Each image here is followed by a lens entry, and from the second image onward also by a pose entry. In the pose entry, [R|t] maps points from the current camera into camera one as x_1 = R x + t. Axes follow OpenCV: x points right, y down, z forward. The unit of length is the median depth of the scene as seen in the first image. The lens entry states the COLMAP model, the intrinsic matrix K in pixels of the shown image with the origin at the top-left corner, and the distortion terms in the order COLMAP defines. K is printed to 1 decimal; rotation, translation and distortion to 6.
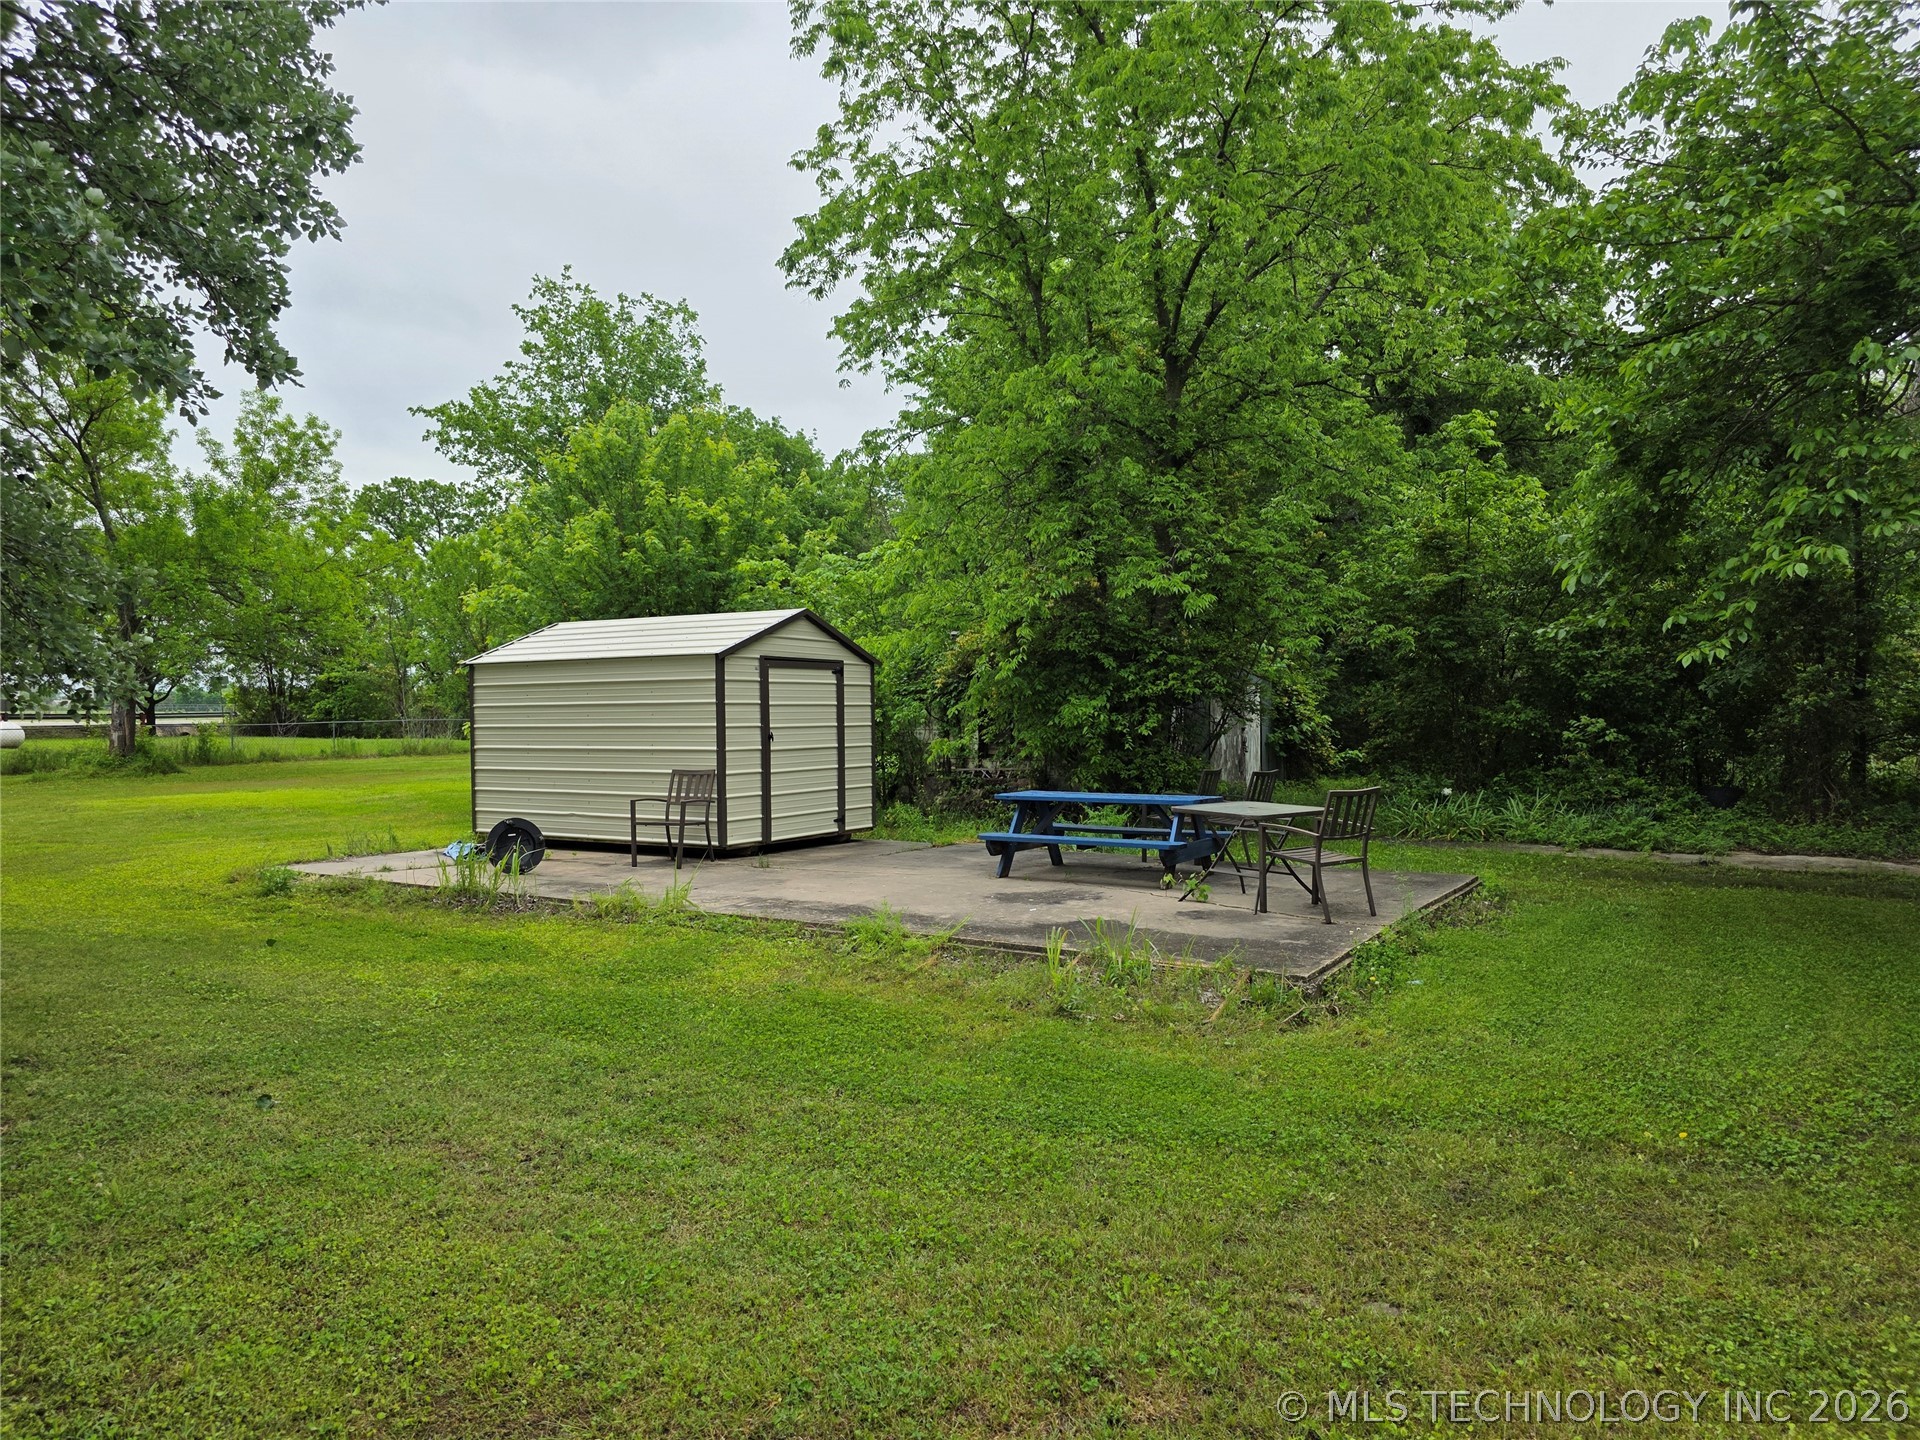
lens RADIAL K [[1285.7, 0, 971.5], [0, 1285.7, 737.2], [0, 0, 1]] dist [0.076176, -0.081534]
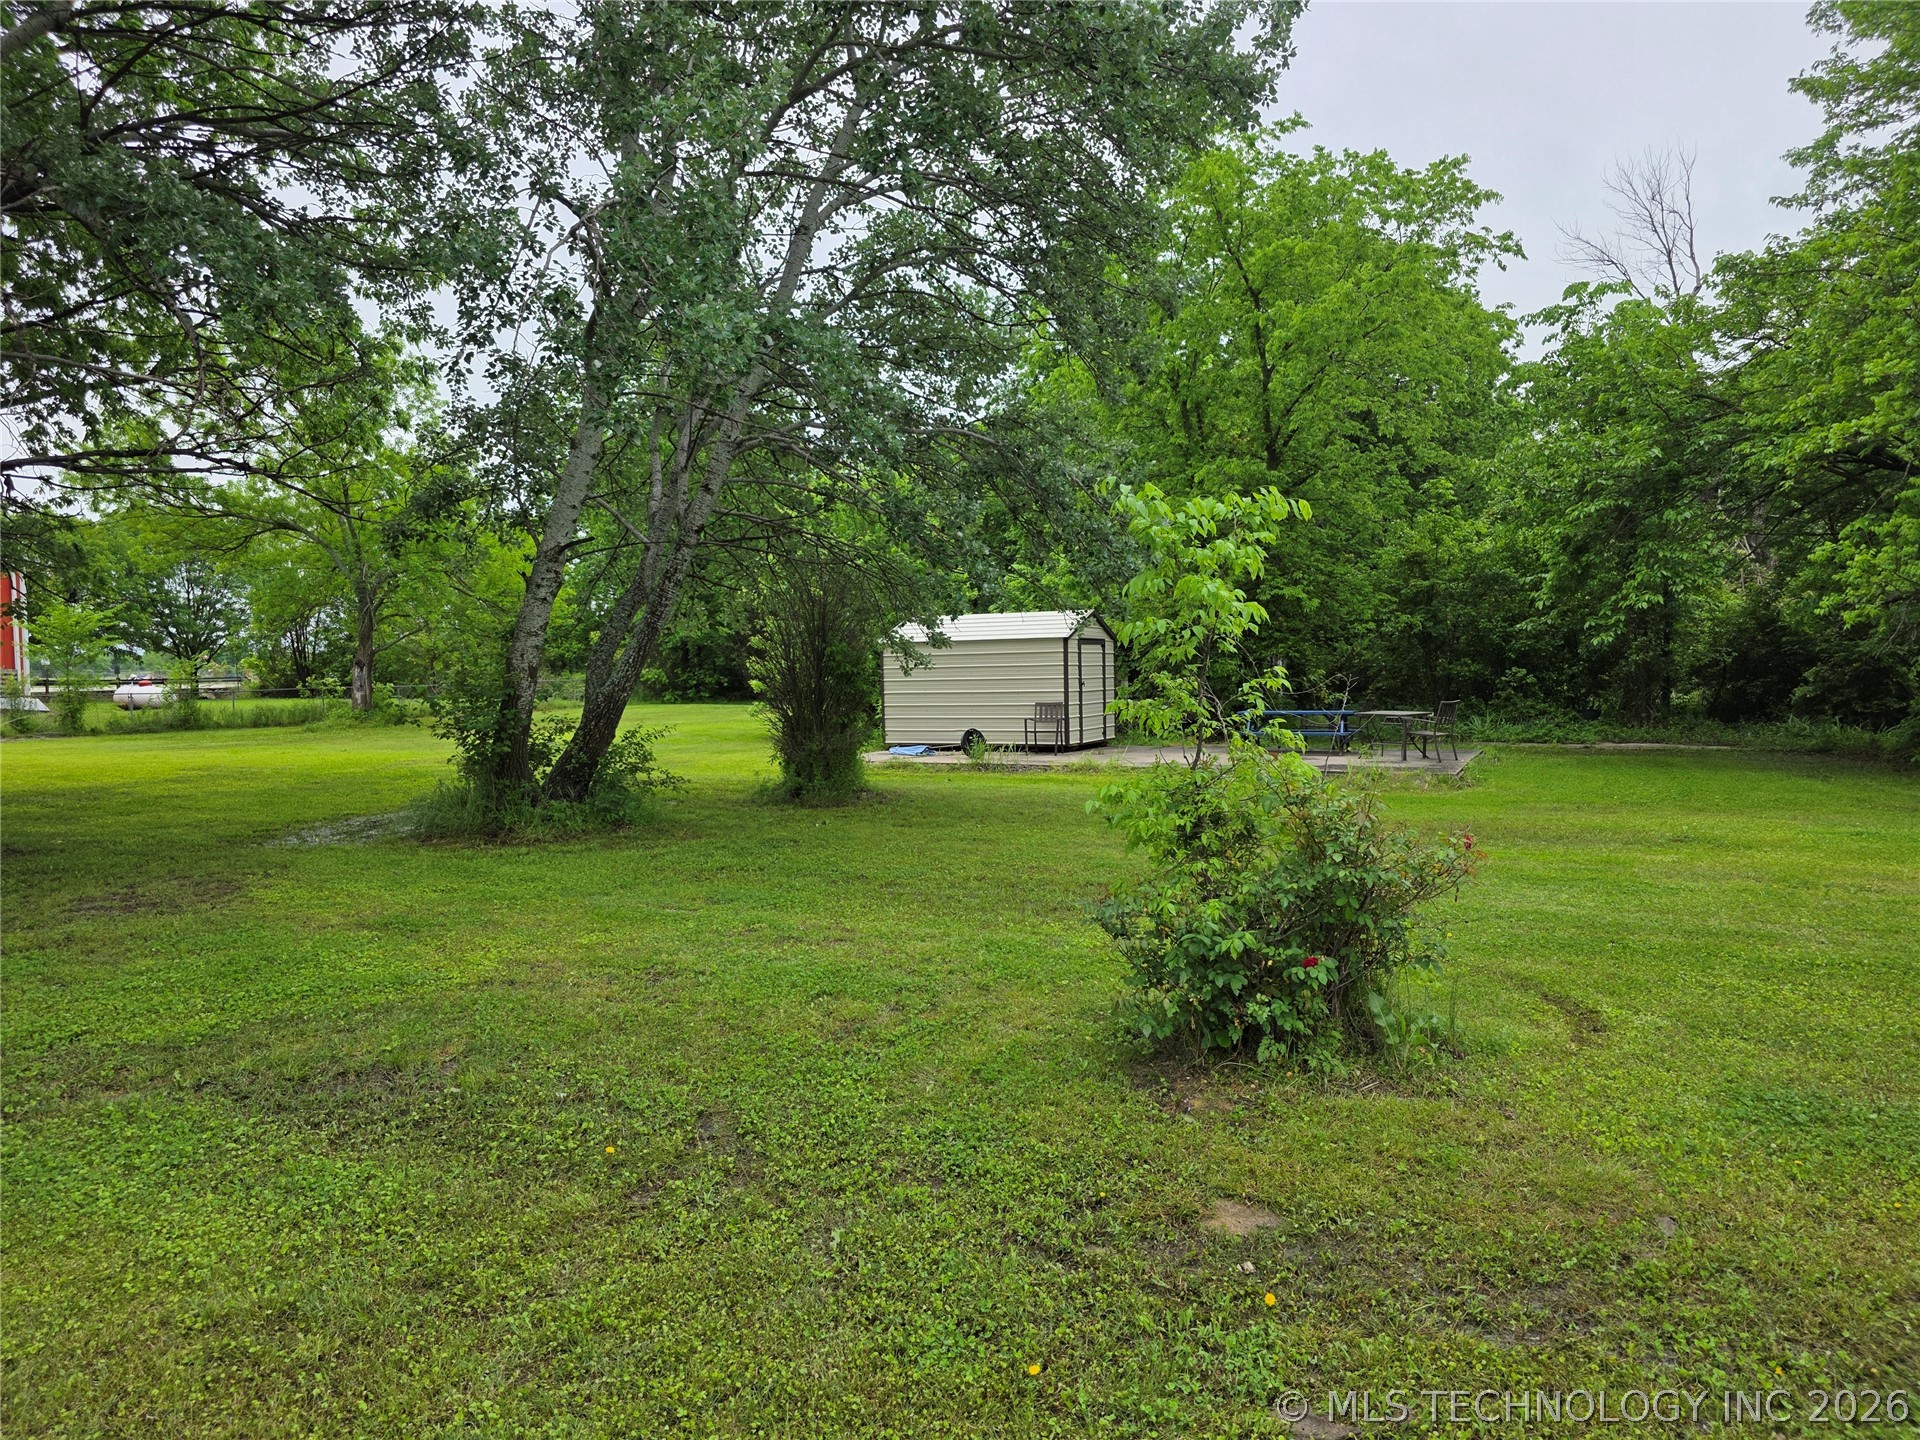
lens RADIAL K [[1307.6, 0, 960.0], [0, 1307.6, 720.0], [0, 0, 1]] dist [0.069017, -0.085603]
pose [[0.994130, -0.013225, 0.107382, -0.484969], [0.011290, 0.999763, 0.018609, 0.013213], [-0.107603, -0.017288, 0.994044, -0.708908]]
